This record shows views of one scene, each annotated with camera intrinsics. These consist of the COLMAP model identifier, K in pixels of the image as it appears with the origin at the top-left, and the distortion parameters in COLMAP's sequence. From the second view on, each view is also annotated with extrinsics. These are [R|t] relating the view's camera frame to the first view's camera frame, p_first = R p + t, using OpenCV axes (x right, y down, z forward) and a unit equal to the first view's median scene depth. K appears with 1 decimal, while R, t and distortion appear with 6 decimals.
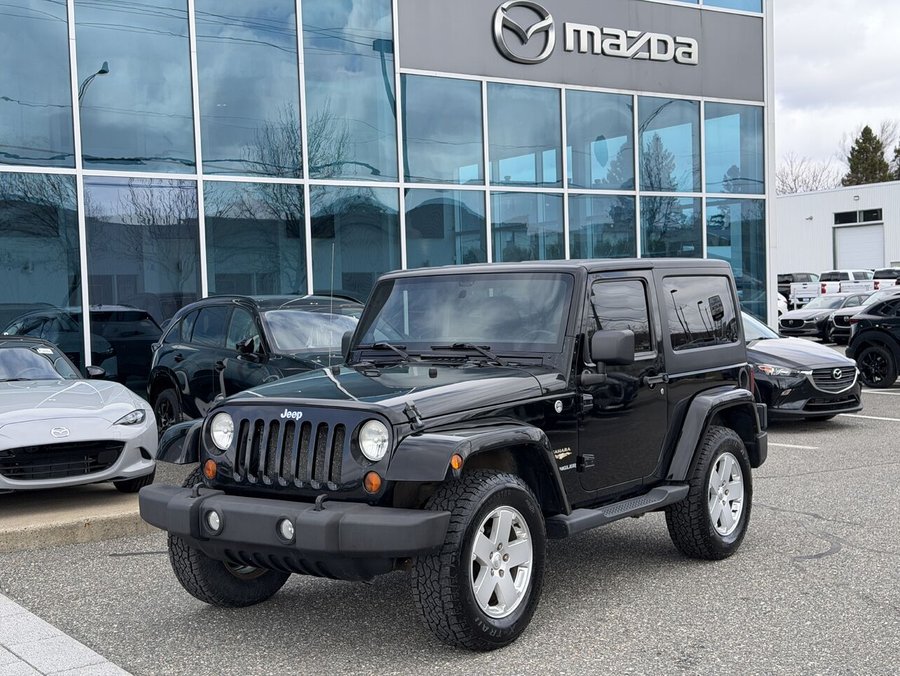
lens RADIAL K [[1249.7, 0, 453.1], [0, 1249.7, 337.5], [0, 0, 1]] dist [0.099609, 0.000000]
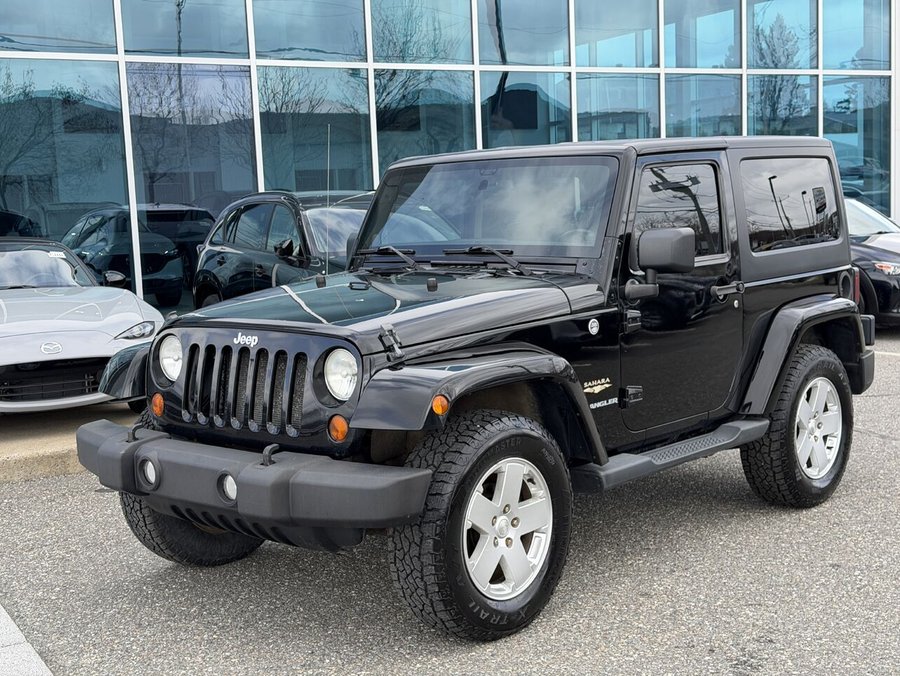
lens RADIAL K [[1249.7, 0, 449.7], [0, 1249.7, 341.7], [0, 0, 1]] dist [0.099609, 0.000000]
pose [[0.995660, -0.000280, -0.093061, 0.066001], [0.008234, 0.996338, 0.085099, -0.003152], [0.092697, -0.085496, 0.992017, 0.206257]]
